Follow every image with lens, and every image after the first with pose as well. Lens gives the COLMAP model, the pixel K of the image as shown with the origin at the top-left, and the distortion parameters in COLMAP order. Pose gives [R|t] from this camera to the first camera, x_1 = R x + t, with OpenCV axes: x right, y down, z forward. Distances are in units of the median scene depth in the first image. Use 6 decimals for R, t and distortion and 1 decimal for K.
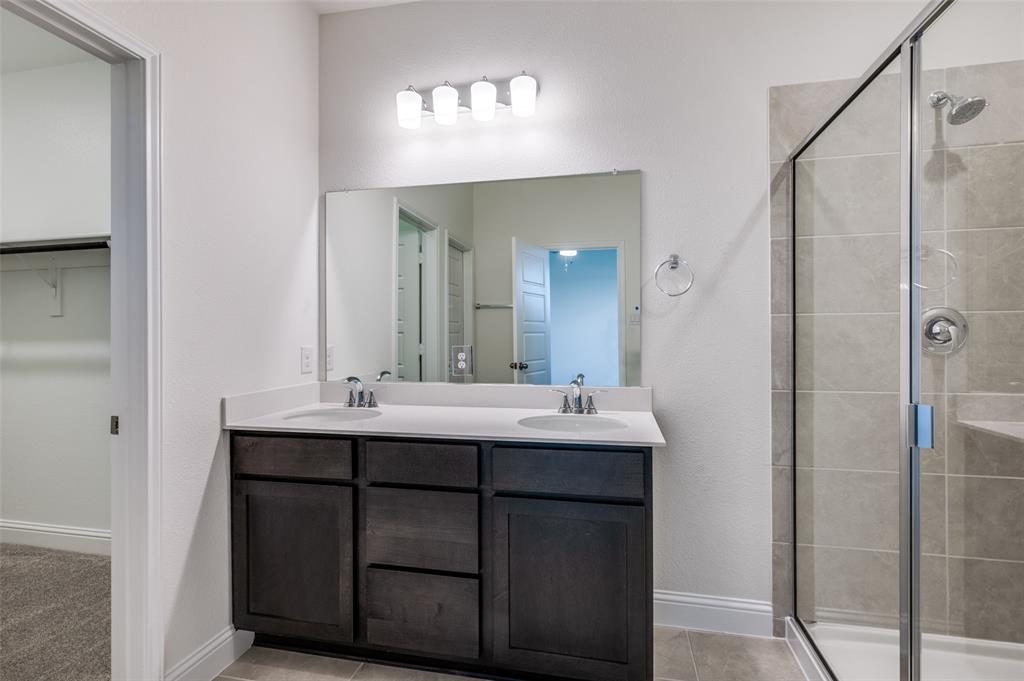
lens RADIAL K [[476.2, 0, 516.0], [0, 476.2, 340.9], [0, 0, 1]] dist [-0.002650, 0.000647]
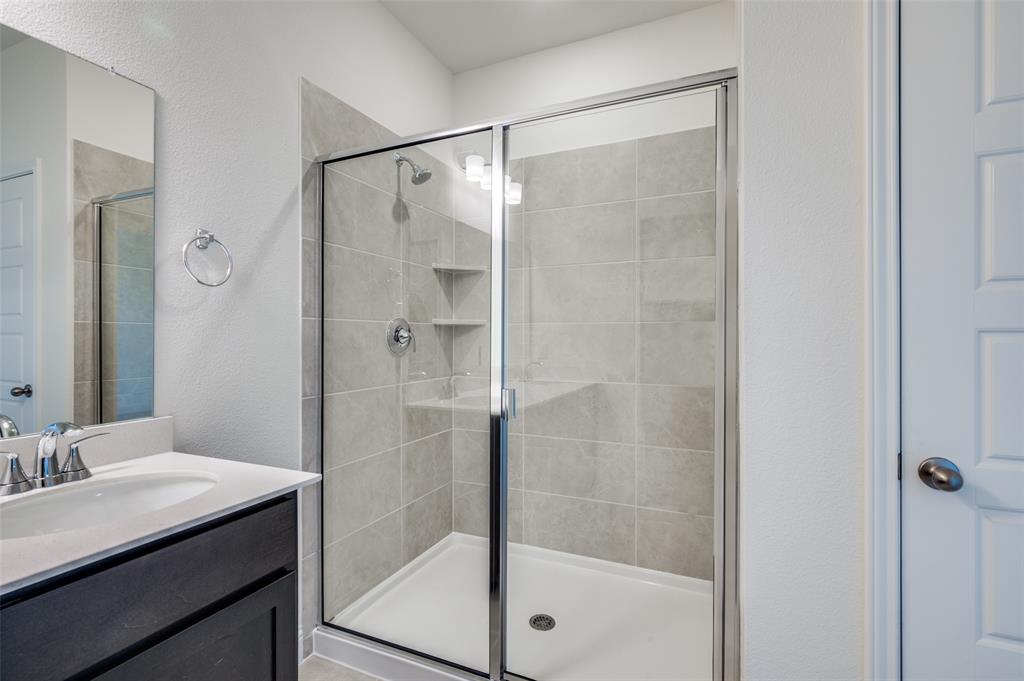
lens RADIAL K [[476.2, 0, 516.0], [0, 476.2, 335.3], [0, 0, 1]] dist [-0.002650, 0.000647]
pose [[0.198586, 0.008554, 0.980046, -0.308808], [0.003736, 0.999948, -0.009484, -0.009856], [-0.980076, 0.005545, 0.198544, 0.404313]]
